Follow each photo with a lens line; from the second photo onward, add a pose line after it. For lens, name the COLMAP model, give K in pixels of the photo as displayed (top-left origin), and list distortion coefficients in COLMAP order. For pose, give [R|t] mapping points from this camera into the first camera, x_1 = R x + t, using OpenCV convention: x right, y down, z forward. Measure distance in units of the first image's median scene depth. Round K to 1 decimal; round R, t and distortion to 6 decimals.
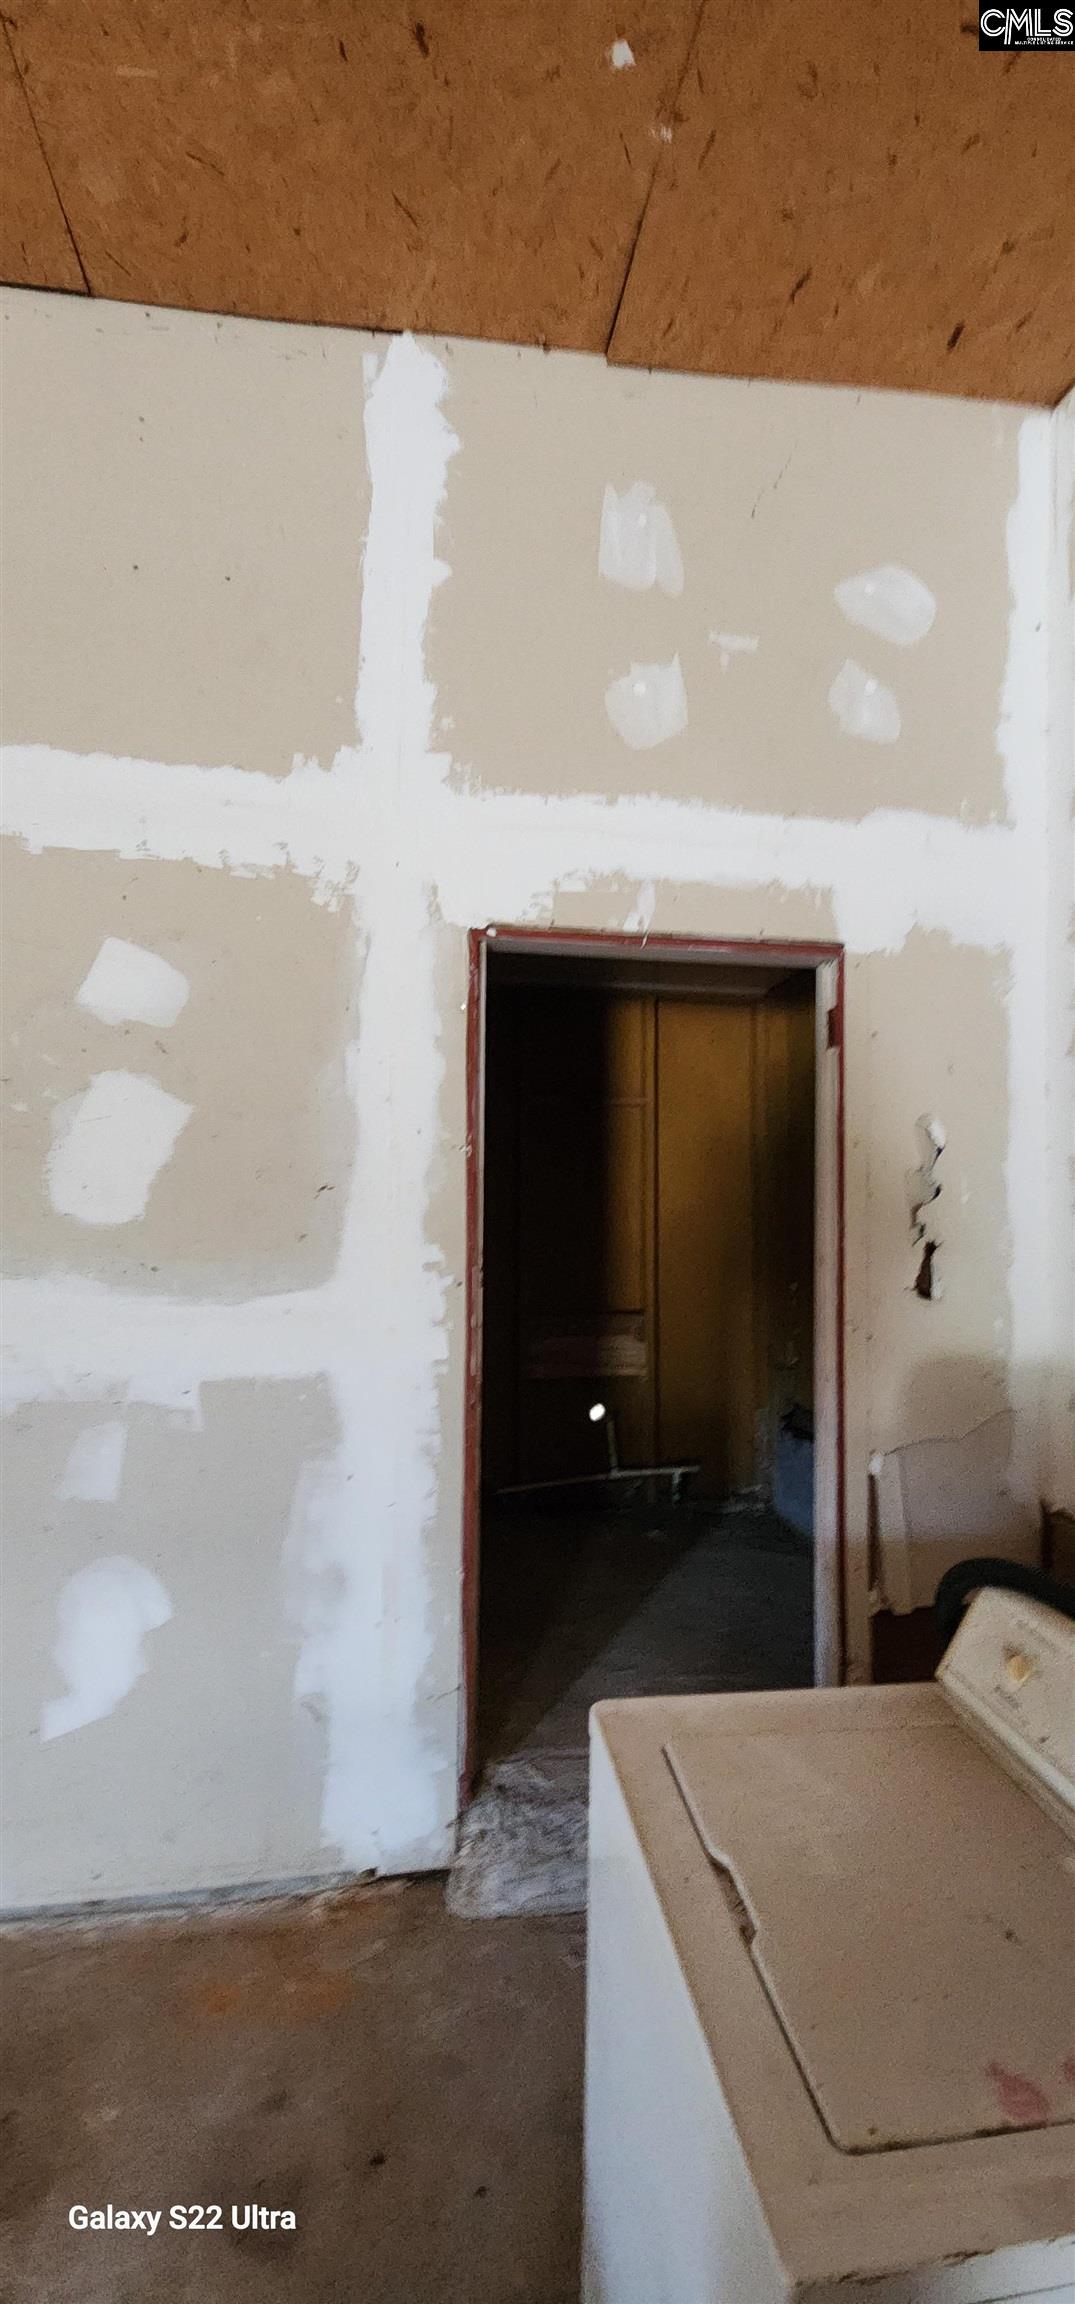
lens RADIAL K [[959.8, 0, 535.0], [0, 959.8, 1153.7], [0, 0, 1]] dist [-0.024638, -0.003563]
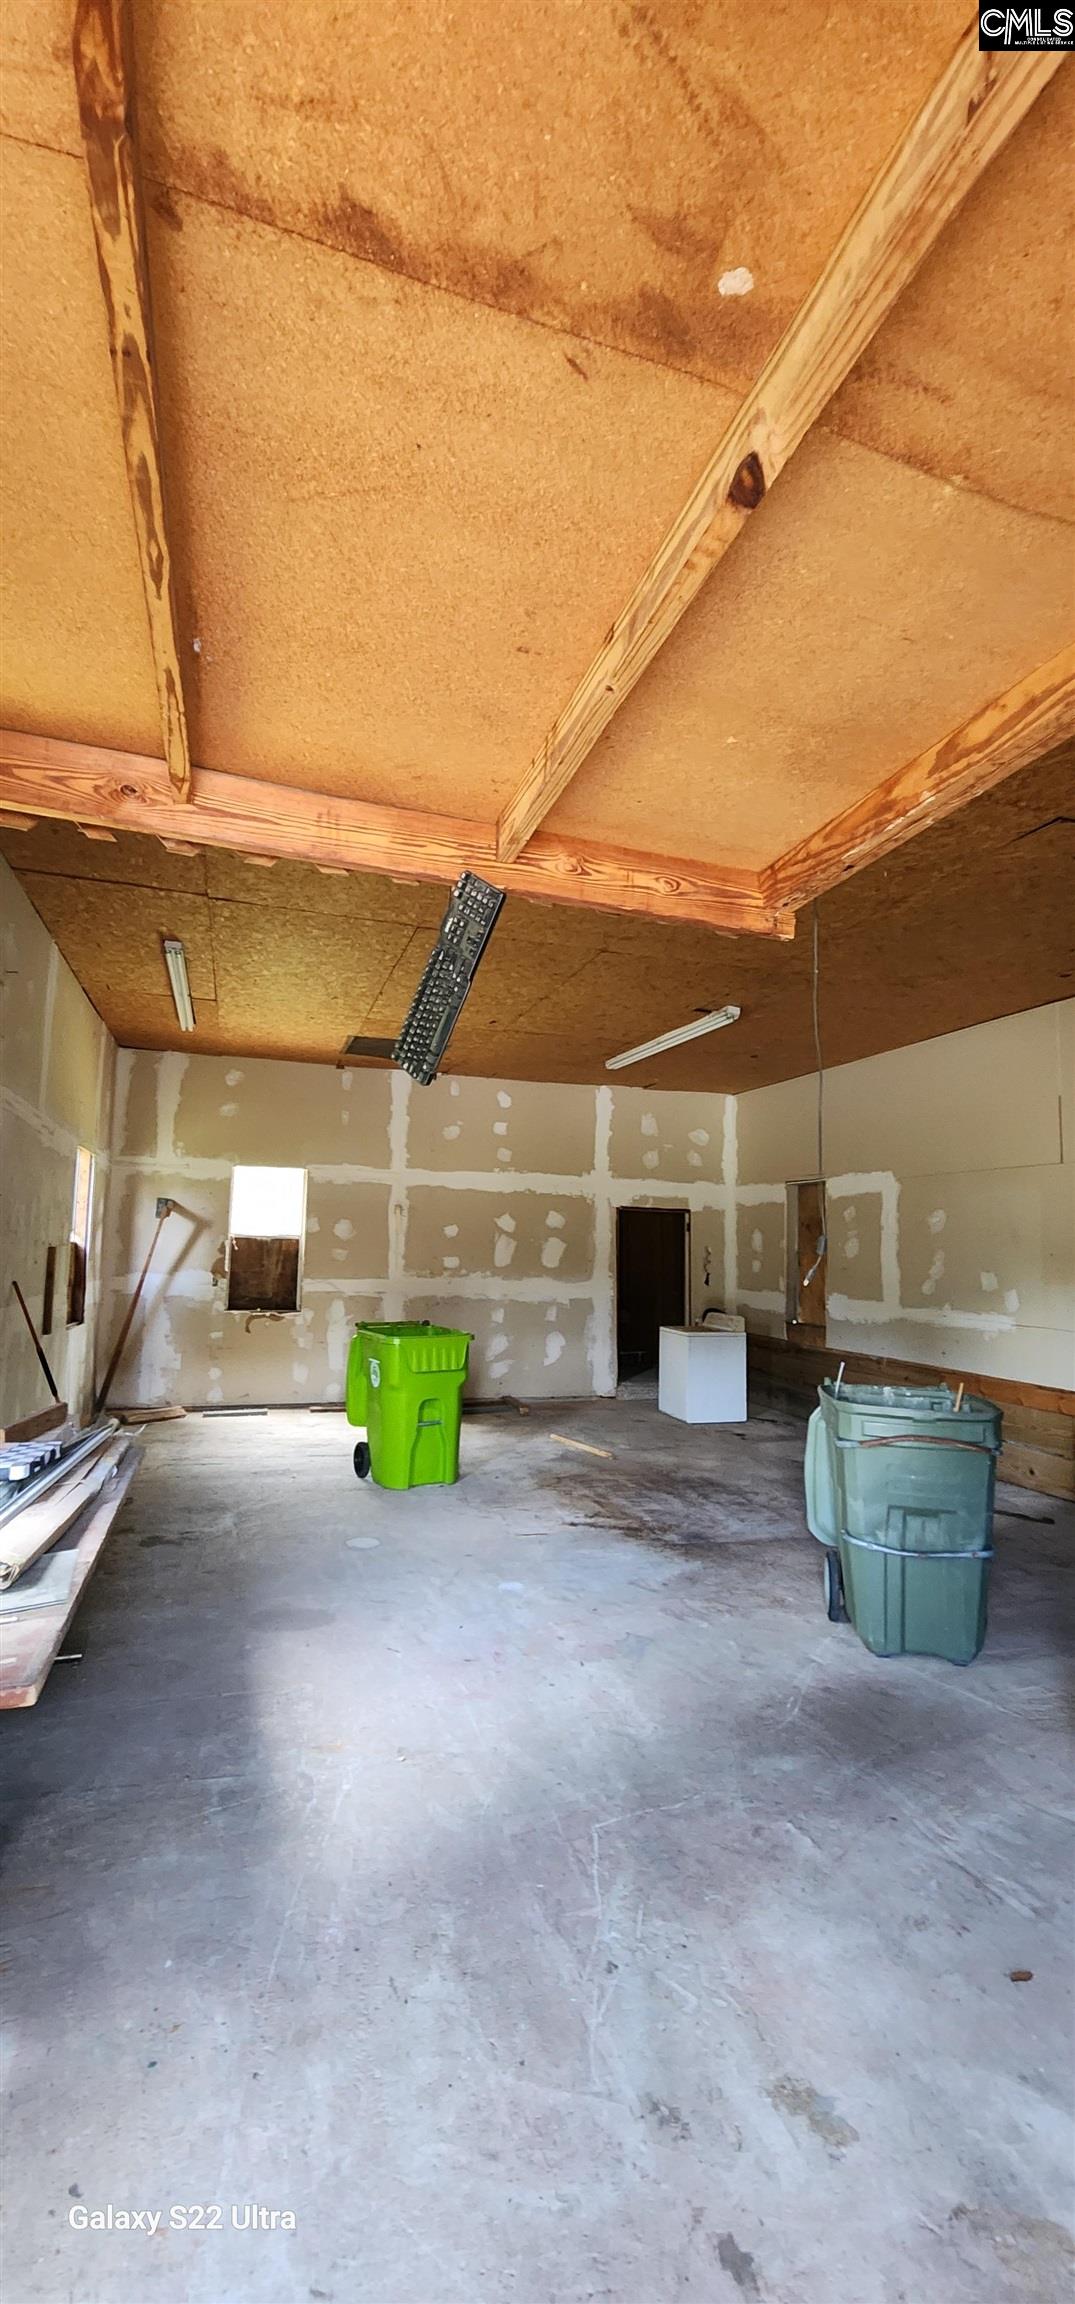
lens RADIAL K [[959.8, 0, 540.5], [0, 959.8, 1155.3], [0, 0, 1]] dist [-0.024638, -0.003563]
pose [[0.988054, 0.020840, 0.152690, -1.210382], [-0.006563, 0.995605, -0.093418, -0.038778], [-0.153966, 0.091300, 0.983849, -3.799442]]
